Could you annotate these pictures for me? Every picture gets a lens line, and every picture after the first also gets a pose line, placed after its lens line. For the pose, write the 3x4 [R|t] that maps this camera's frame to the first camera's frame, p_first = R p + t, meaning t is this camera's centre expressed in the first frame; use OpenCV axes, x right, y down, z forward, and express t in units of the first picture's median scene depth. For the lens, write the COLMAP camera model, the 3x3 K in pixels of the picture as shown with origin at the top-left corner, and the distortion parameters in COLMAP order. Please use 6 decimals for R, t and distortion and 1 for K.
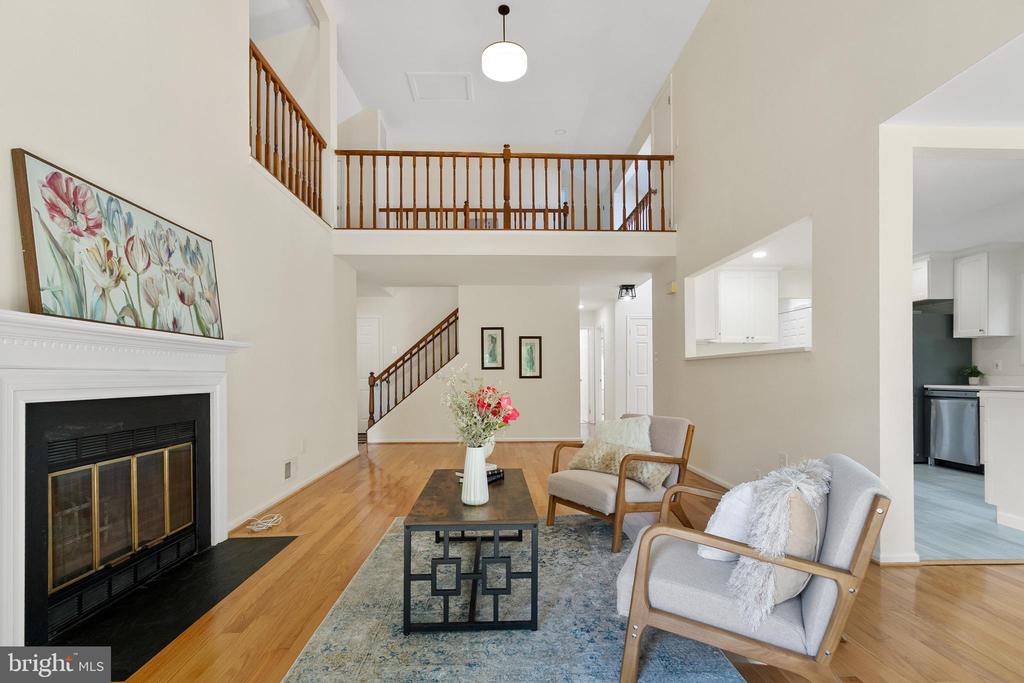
lens RADIAL K [[486.7, 0, 511.5], [0, 486.7, 370.5], [0, 0, 1]] dist [-0.001140, -0.000321]
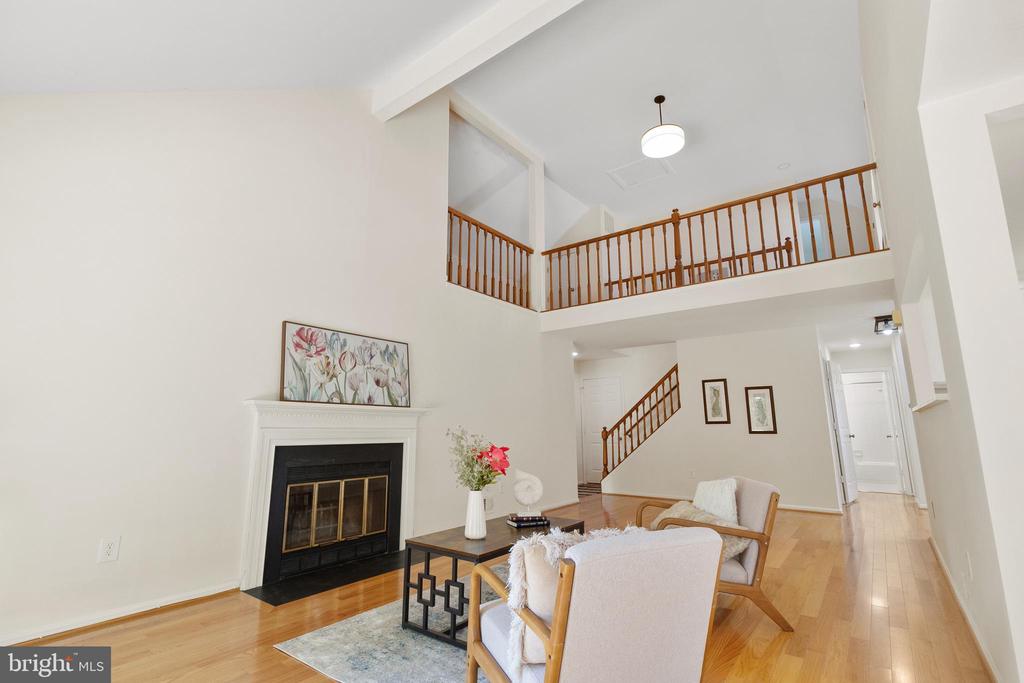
lens RADIAL K [[471.4, 0, 512.4], [0, 471.4, 338.3], [0, 0, 1]] dist [-0.000365, 0.000669]
pose [[0.774380, -0.117621, -0.621691, 0.639355], [0.005813, 0.983850, -0.178899, -0.010003], [0.632694, 0.134922, 0.762558, 0.056310]]
